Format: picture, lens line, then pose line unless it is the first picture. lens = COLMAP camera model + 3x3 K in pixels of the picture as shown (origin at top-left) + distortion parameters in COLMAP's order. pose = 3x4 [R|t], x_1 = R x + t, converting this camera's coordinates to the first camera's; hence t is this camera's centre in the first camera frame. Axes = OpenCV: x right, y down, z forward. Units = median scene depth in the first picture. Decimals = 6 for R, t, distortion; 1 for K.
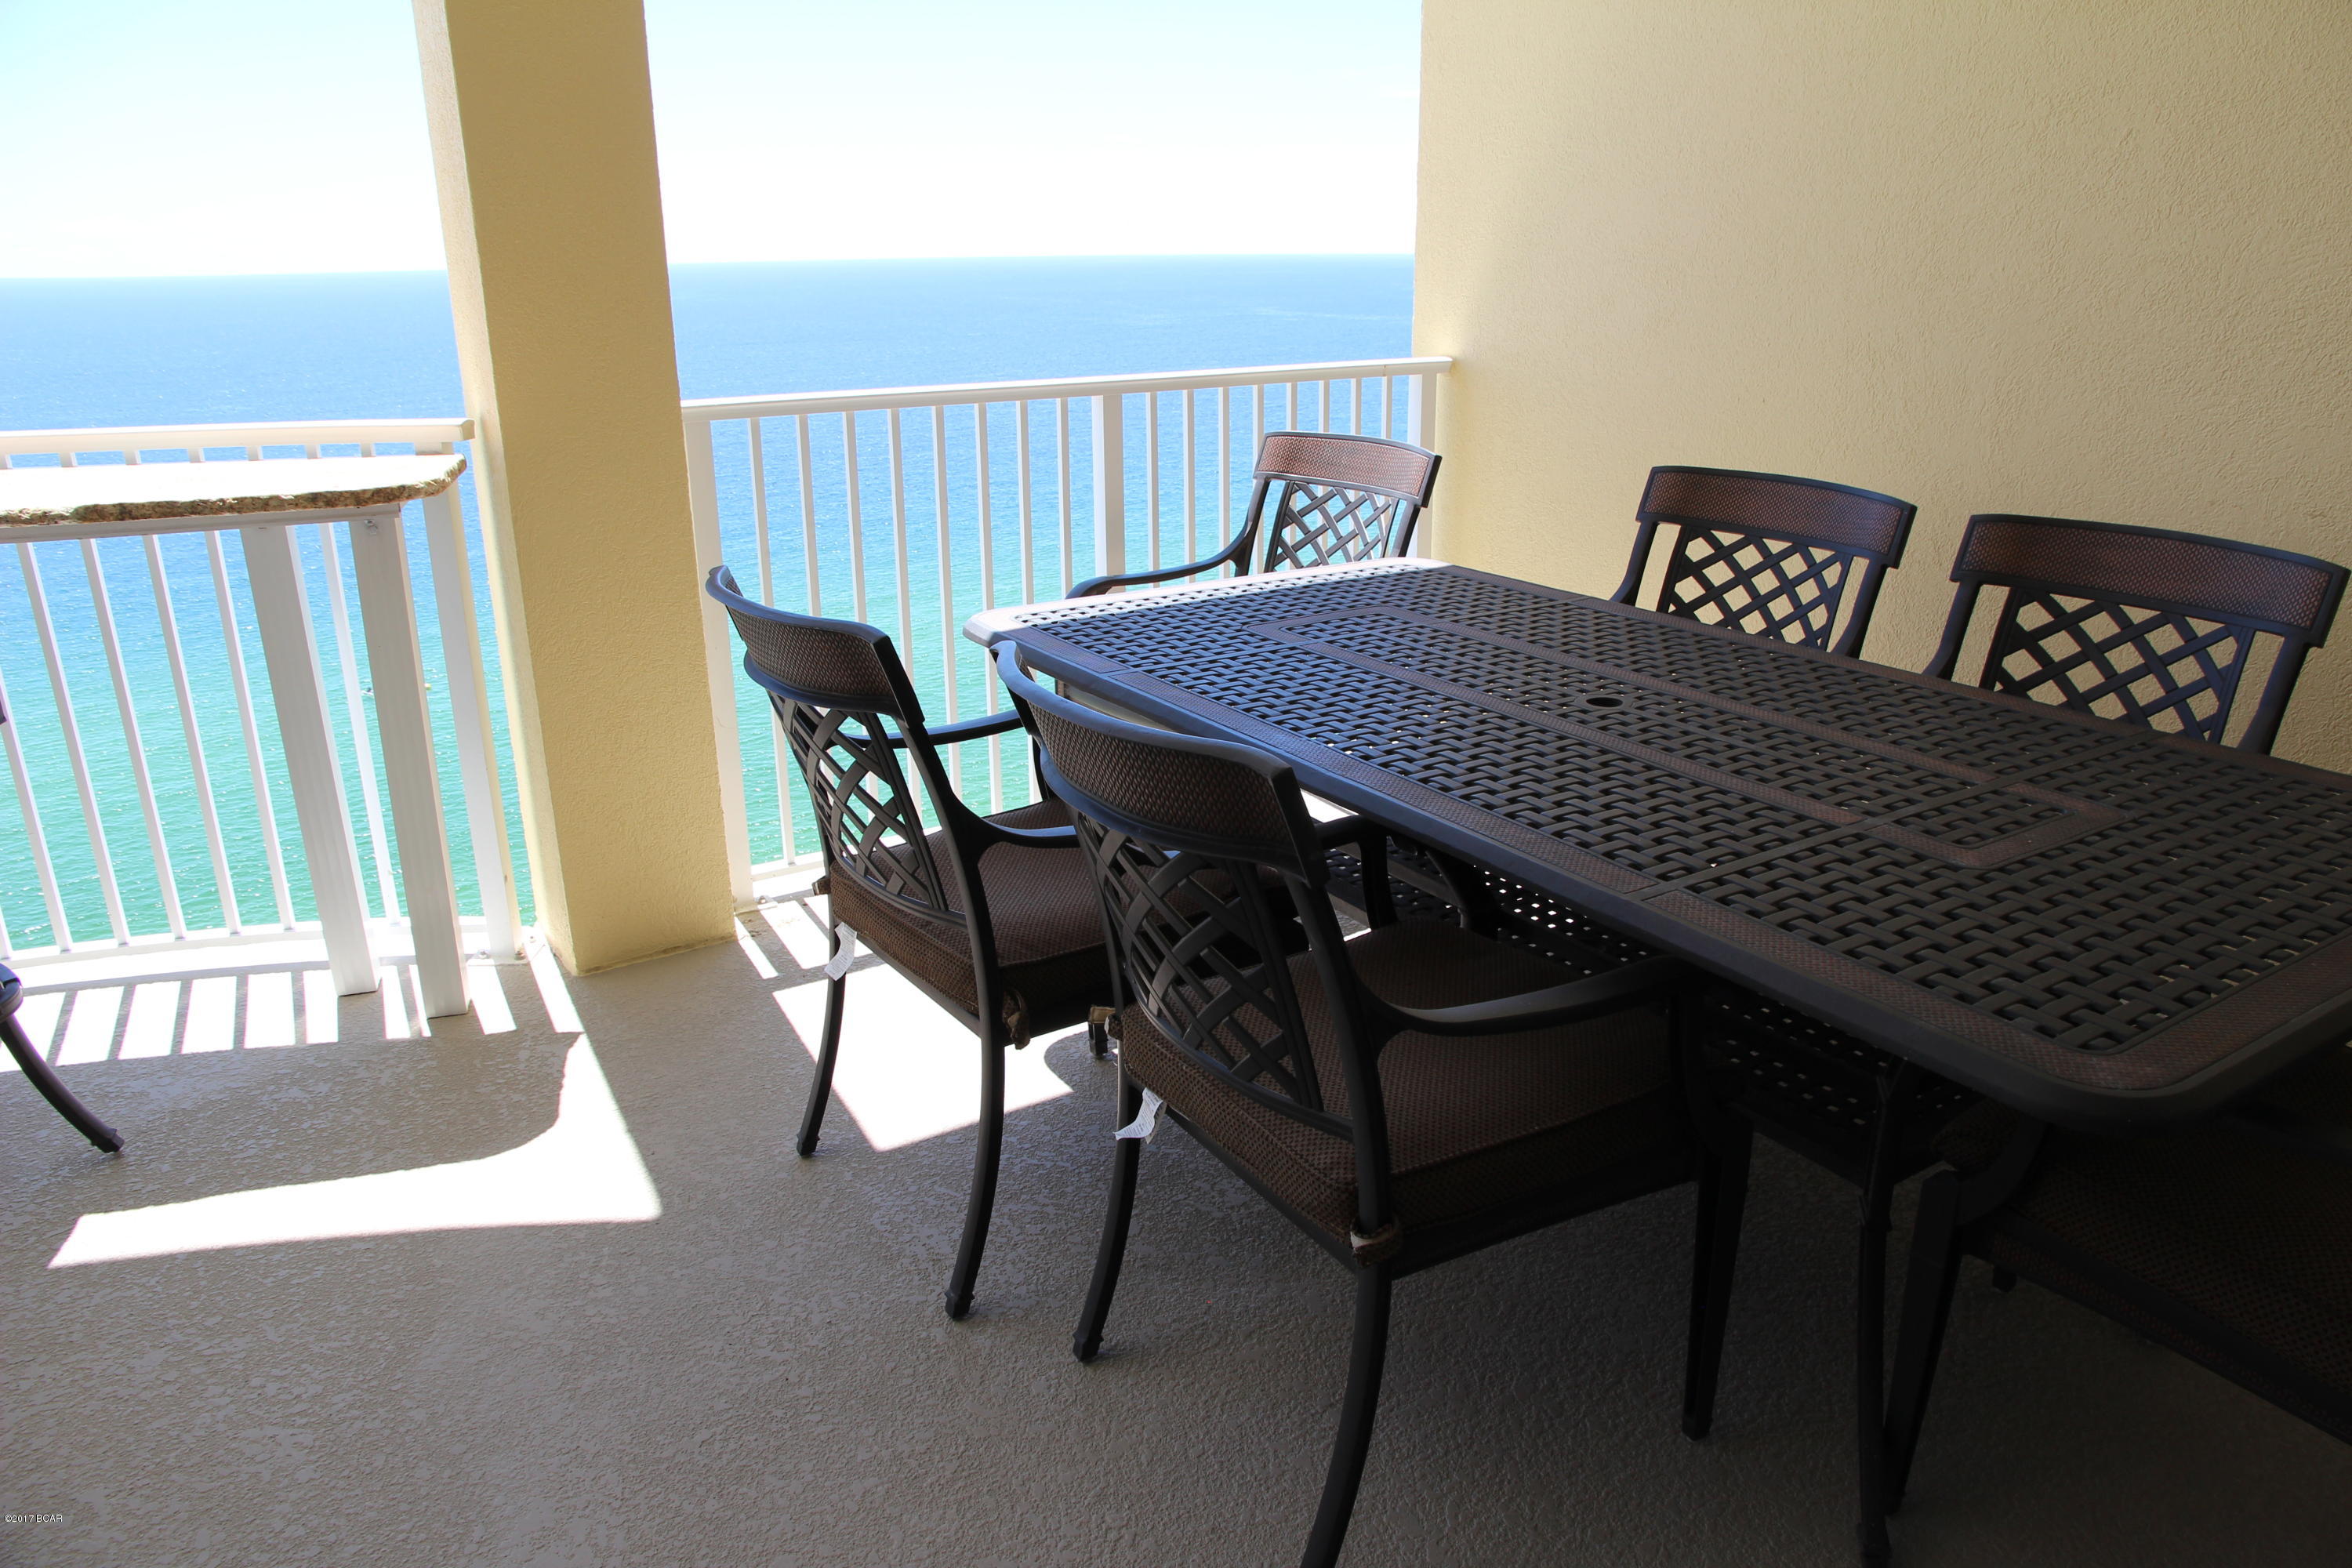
lens RADIAL K [[1684.2, 0, 1176.0], [0, 1684.2, 784.0], [0, 0, 1]] dist [-0.110580, 0.126447]
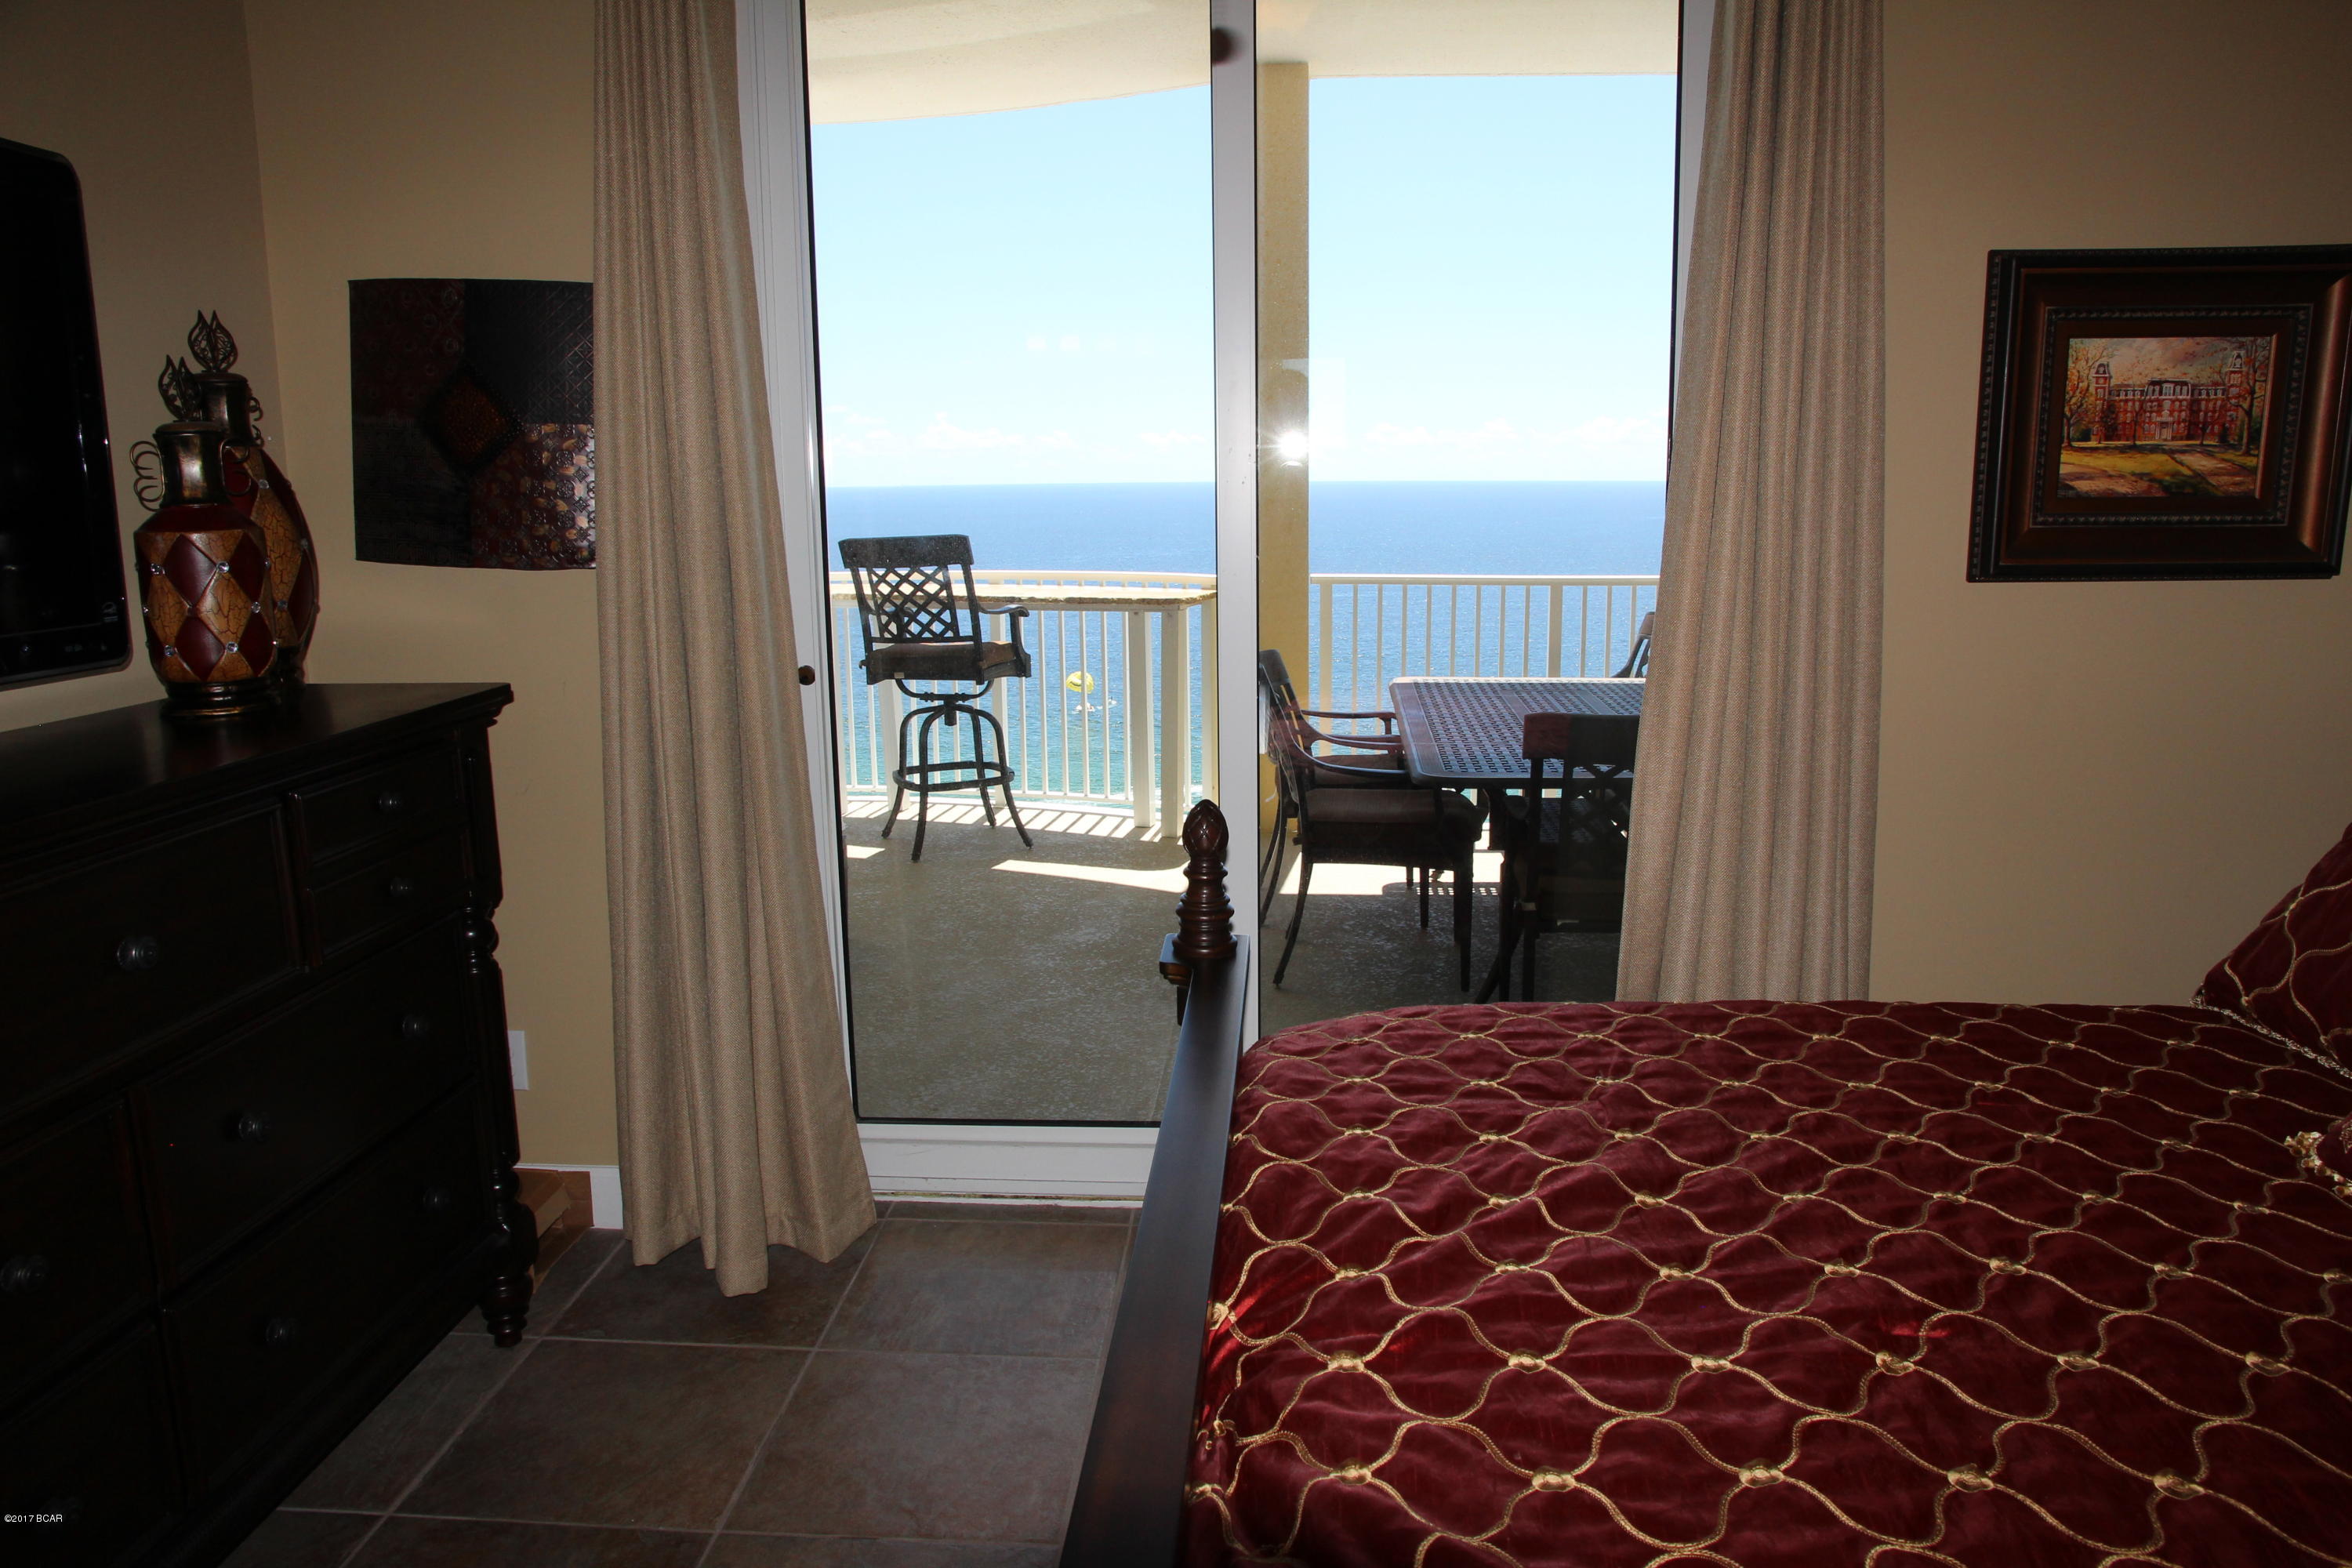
lens RADIAL K [[1684.2, 0, 1176.0], [0, 1684.2, 784.0], [0, 0, 1]] dist [-0.110580, 0.126447]
pose [[0.811304, 0.128845, -0.570250, 0.848433], [-0.185009, 0.981866, -0.041368, 0.162836], [0.554579, 0.139063, 0.820429, -0.856593]]
